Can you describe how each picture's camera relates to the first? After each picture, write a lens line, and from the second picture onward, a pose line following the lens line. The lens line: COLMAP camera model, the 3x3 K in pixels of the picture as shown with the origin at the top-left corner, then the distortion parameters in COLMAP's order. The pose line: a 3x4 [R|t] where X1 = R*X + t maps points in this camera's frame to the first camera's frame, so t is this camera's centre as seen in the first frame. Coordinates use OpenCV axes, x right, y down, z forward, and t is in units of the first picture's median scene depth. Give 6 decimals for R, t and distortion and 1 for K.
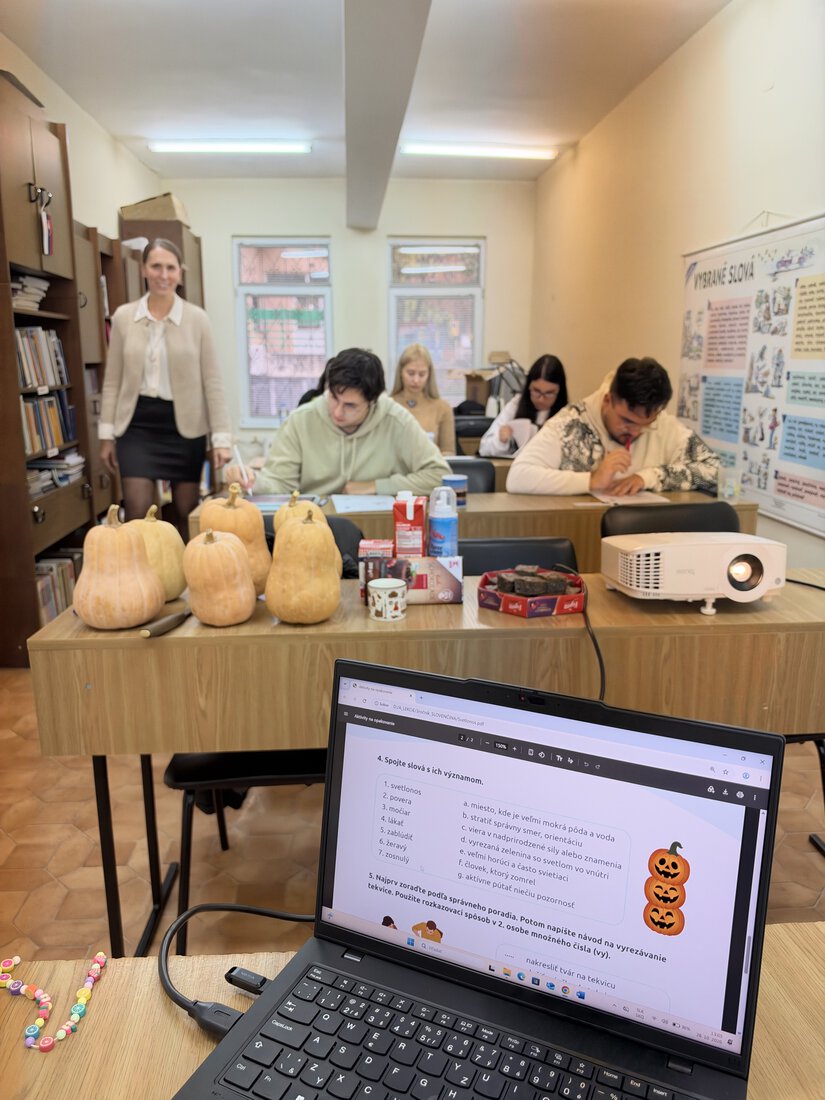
lens RADIAL K [[817.0, 0, 412.5], [0, 817.0, 550.0], [0, 0, 1]] dist [0.047659, -0.142597]
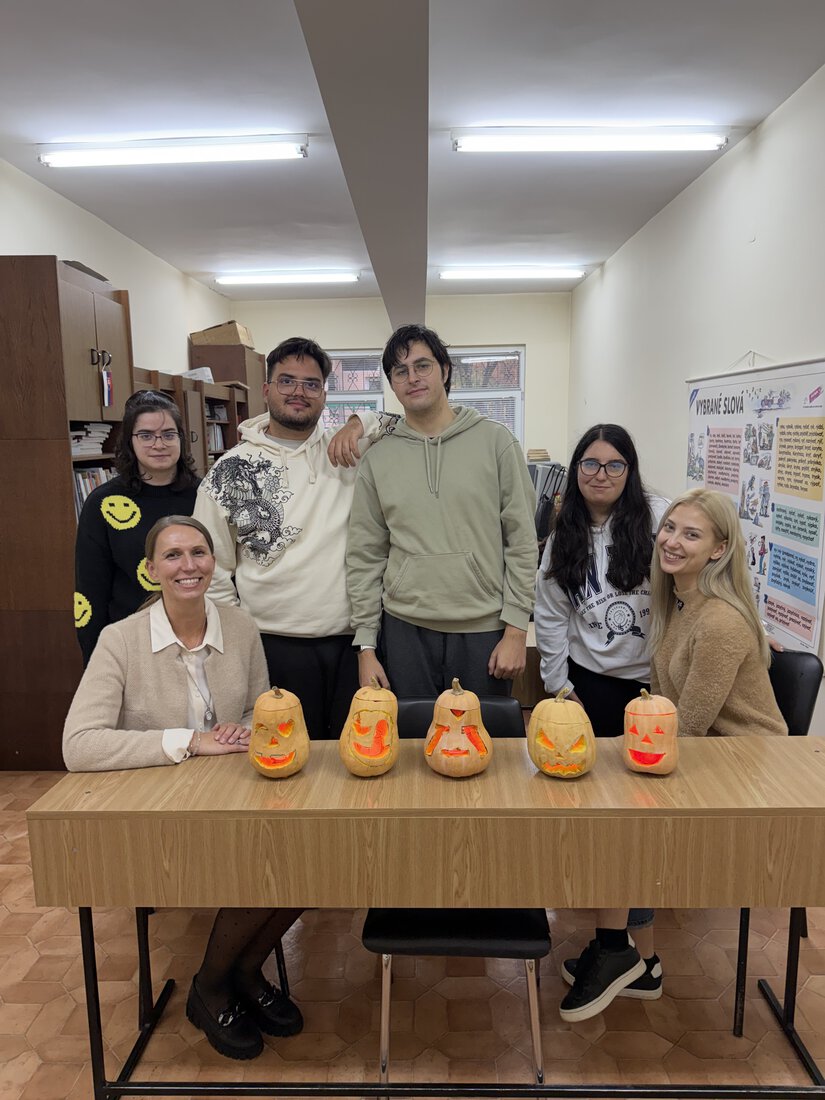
lens RADIAL K [[793.2, 0, 412.5], [0, 793.2, 550.0], [0, 0, 1]] dist [0.007053, -0.004192]
pose [[0.995528, -0.003716, -0.094395, 0.089933], [-0.003196, 0.997329, -0.072965, -0.080412], [0.094414, 0.072940, 0.992857, -0.061577]]
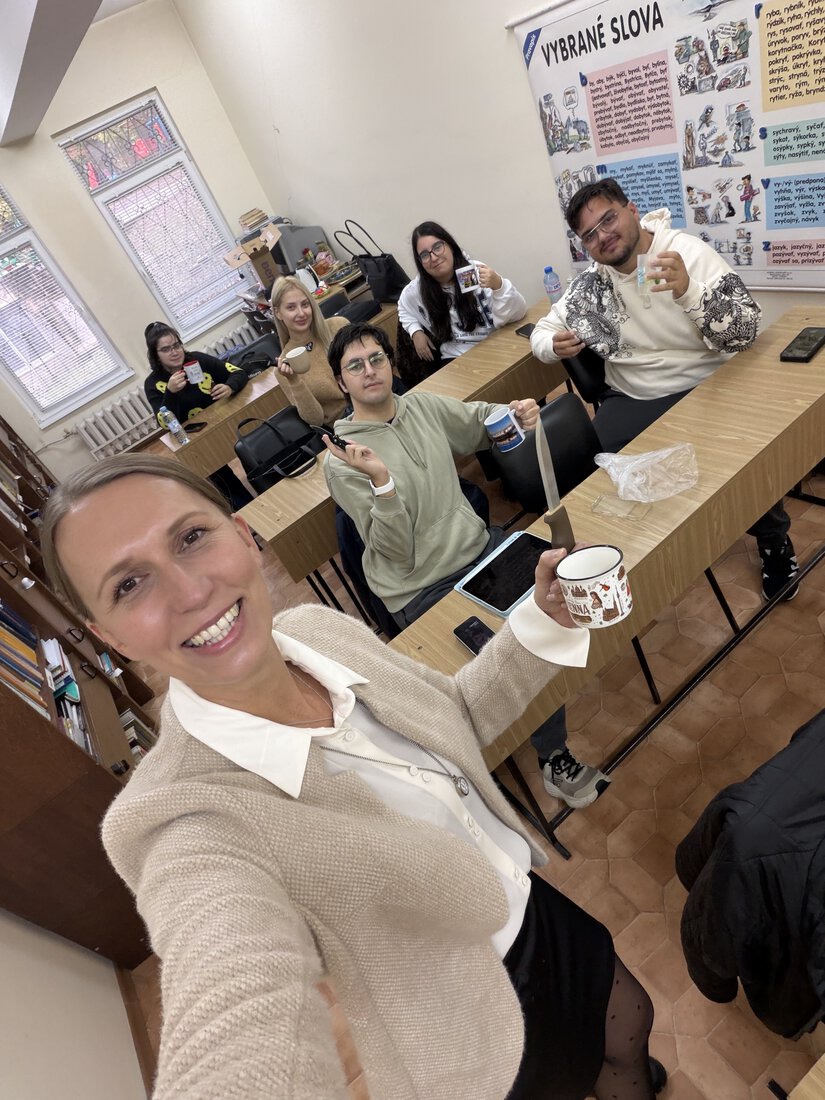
lens RADIAL K [[637.9, 0, 412.5], [0, 637.9, 550.0], [0, 0, 1]] dist [0.016386, -0.004444]
pose [[0.797490, -0.569472, 0.199276, -0.244321], [0.467827, 0.792242, 0.391779, -0.304982], [-0.380982, -0.219214, 0.898219, 0.412517]]
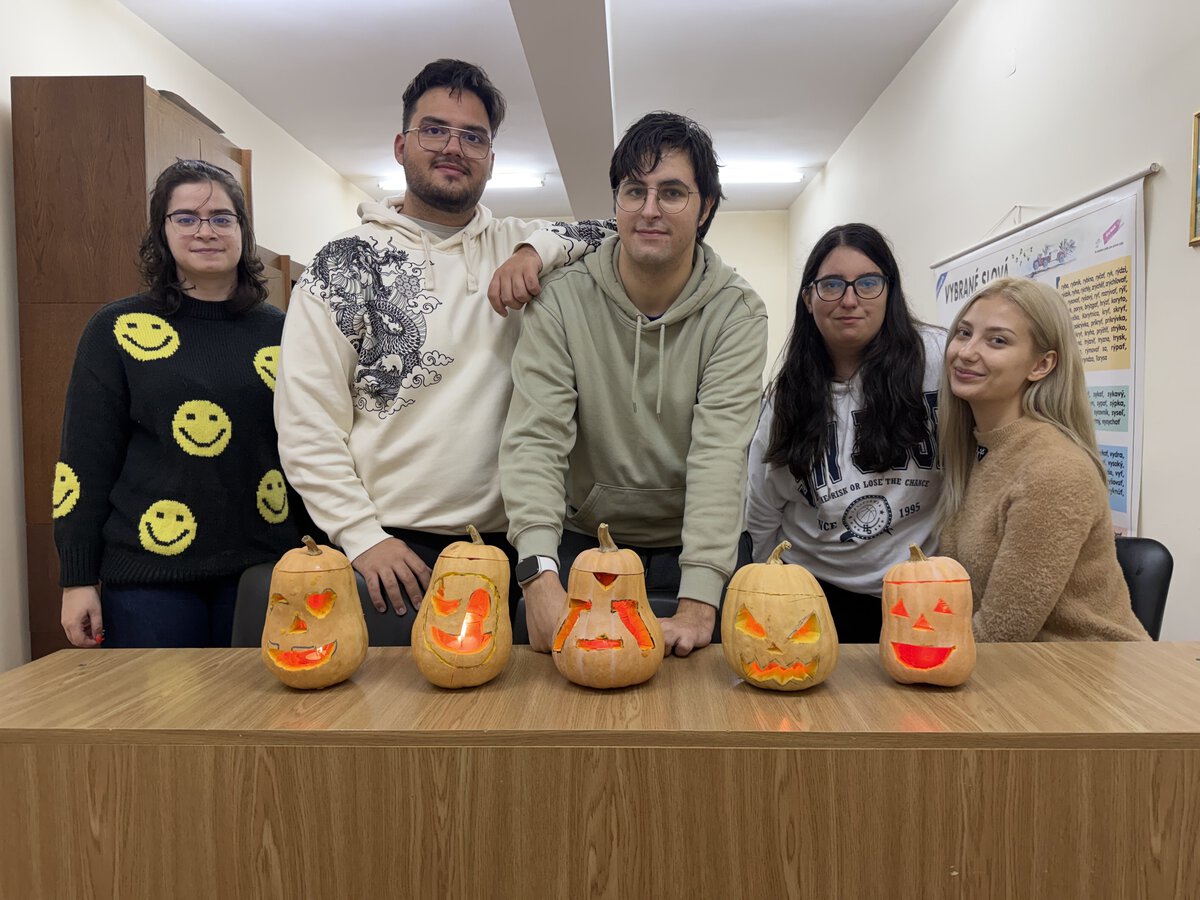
lens RADIAL K [[865.7, 0, 600.0], [0, 865.7, 450.0], [0, 0, 1]] dist [-0.003197, -0.001956]
pose [[0.993329, -0.007166, -0.115095, 0.107822], [-0.013191, 0.984454, -0.175144, -0.002223], [0.114561, 0.175494, 0.977792, 0.121269]]
